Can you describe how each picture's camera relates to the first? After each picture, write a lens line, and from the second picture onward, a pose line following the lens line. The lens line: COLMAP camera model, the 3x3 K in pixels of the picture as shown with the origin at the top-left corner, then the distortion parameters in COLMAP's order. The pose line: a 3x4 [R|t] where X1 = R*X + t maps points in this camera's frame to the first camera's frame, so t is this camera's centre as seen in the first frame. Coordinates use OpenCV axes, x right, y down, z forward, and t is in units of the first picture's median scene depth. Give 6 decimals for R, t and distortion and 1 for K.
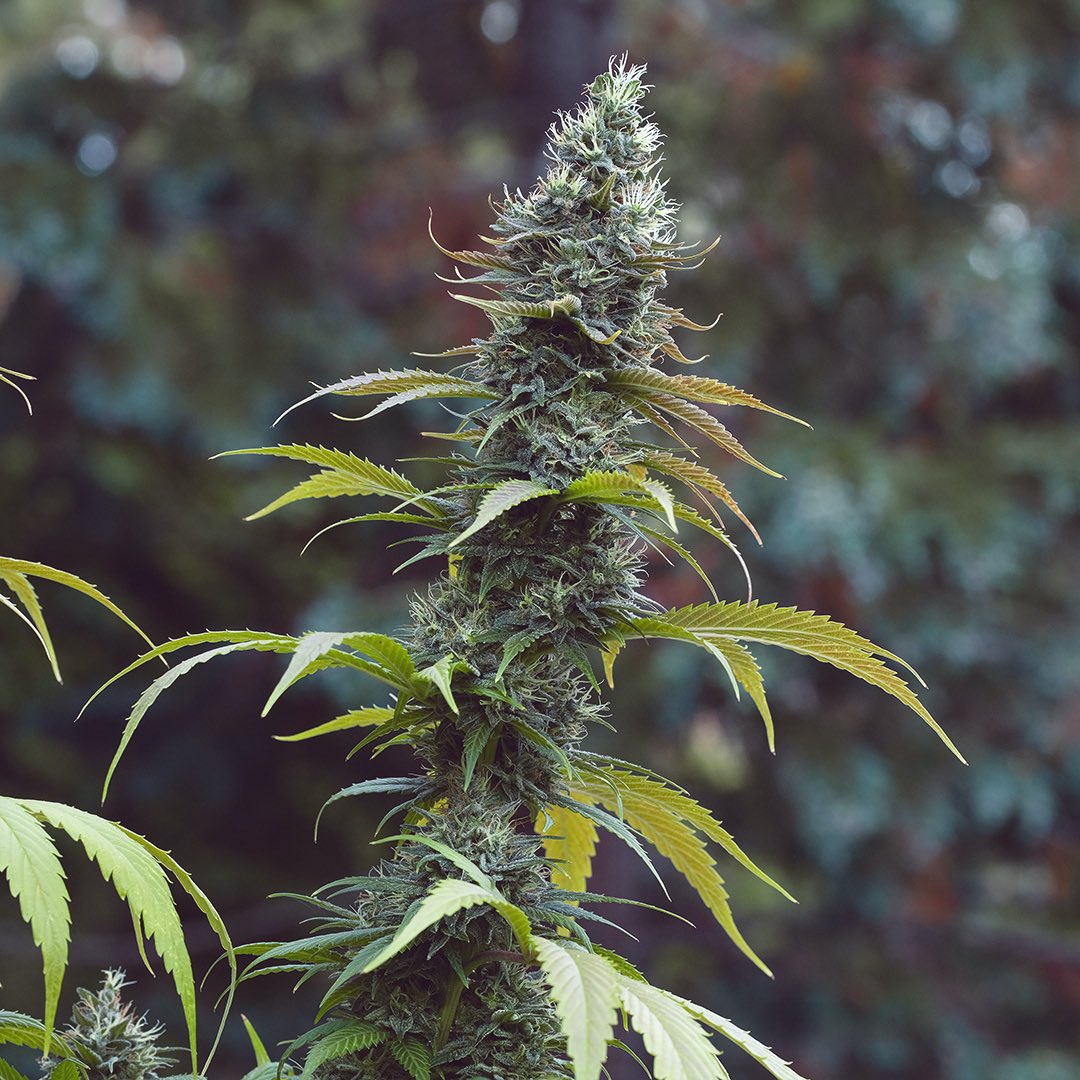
lens RADIAL K [[5927.7, 0, 540.2], [0, 5927.7, 539.2], [0, 0, 1]] dist [0.107734, 0.000000]
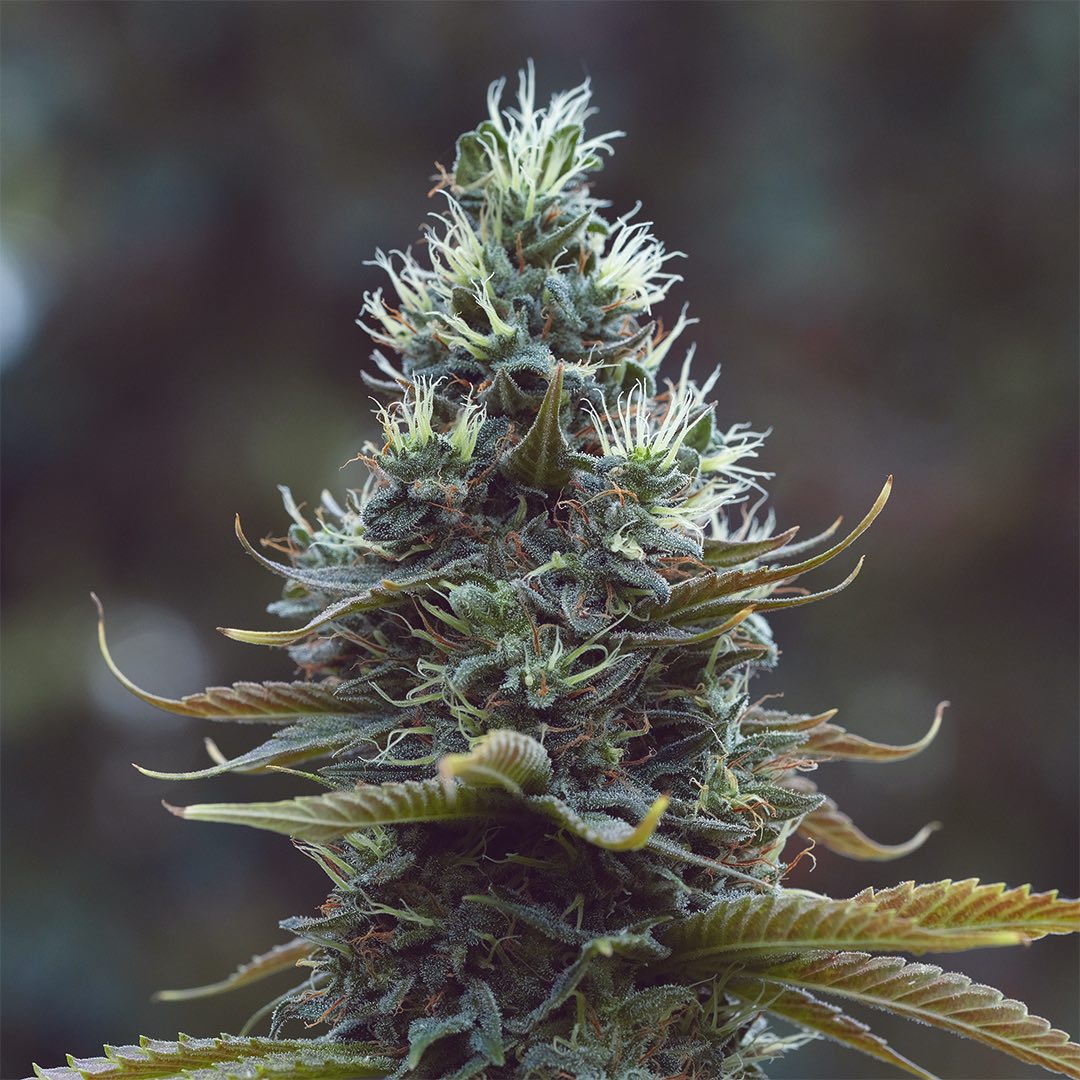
lens RADIAL K [[5927.7, 0, 542.9], [0, 5927.7, 538.5], [0, 0, 1]] dist [0.107734, 0.000000]
pose [[0.974220, -0.224195, -0.025130, 0.018224], [0.220355, 0.969529, -0.107042, -0.014469], [0.048363, 0.098745, 0.993937, 0.645774]]
